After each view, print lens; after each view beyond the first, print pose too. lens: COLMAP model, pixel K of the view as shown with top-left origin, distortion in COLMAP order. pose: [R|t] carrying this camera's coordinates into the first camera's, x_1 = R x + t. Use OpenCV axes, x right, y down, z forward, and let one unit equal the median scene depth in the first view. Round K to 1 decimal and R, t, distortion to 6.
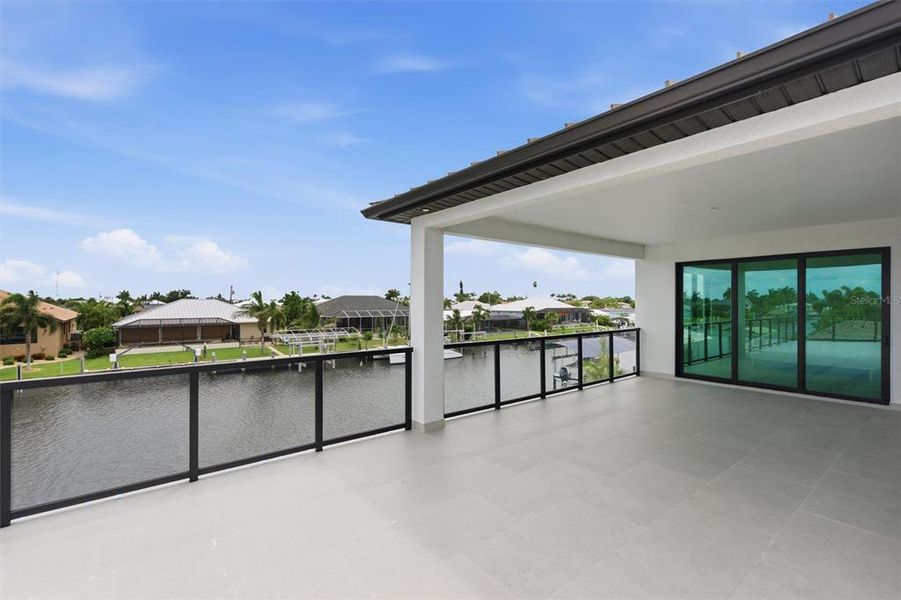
lens RADIAL K [[405.3, 0, 450.5], [0, 405.3, 300.0], [0, 0, 1]] dist [0.003038, 0.000315]
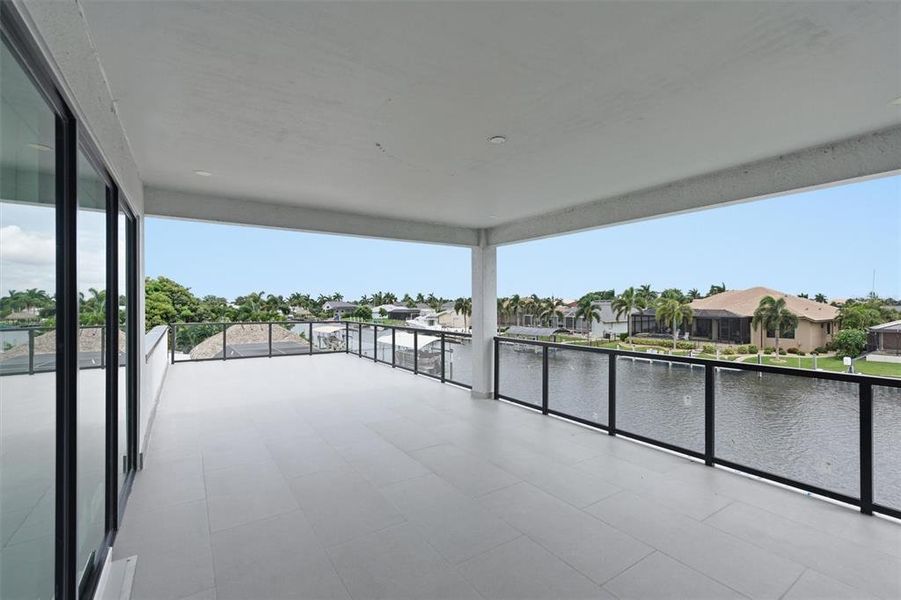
lens RADIAL K [[392.4, 0, 450.5], [0, 392.4, 300.0], [0, 0, 1]] dist [-0.000882, -0.000201]
pose [[-0.081187, -0.010151, -0.996647, 0.415609], [0.006866, 0.999919, -0.010743, 0.003693], [0.996675, -0.007715, -0.081110, 0.338449]]
